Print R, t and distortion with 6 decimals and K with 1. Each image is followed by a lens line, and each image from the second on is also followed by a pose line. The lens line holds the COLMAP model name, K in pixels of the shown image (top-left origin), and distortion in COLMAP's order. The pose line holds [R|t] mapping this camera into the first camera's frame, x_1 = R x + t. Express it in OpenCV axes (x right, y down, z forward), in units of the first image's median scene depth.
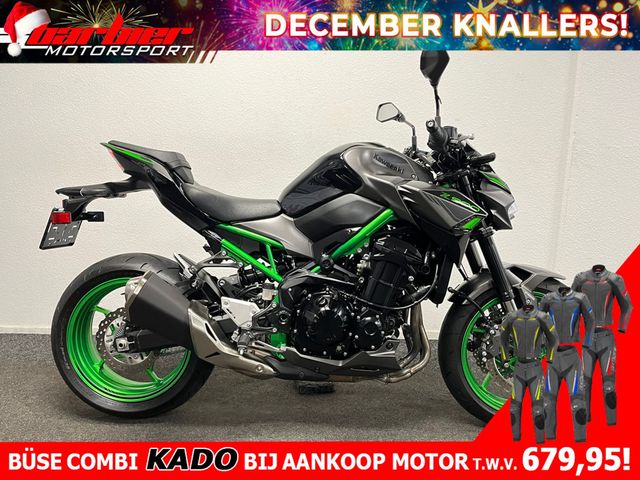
lens RADIAL K [[480.8, 0, 316.8], [0, 480.8, 240.4], [0, 0, 1]] dist [-0.009985, -0.013229]
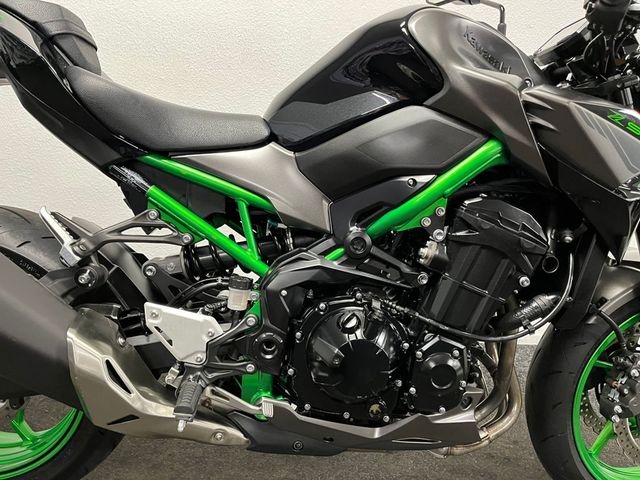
lens RADIAL K [[480.8, 0, 326.6], [0, 480.8, 238.0], [0, 0, 1]] dist [-0.009985, -0.013229]
pose [[0.994858, 0.040126, 0.092991, -0.059682], [-0.047543, 0.995743, 0.078959, 0.002948], [-0.089427, -0.082975, 0.992531, 0.491157]]
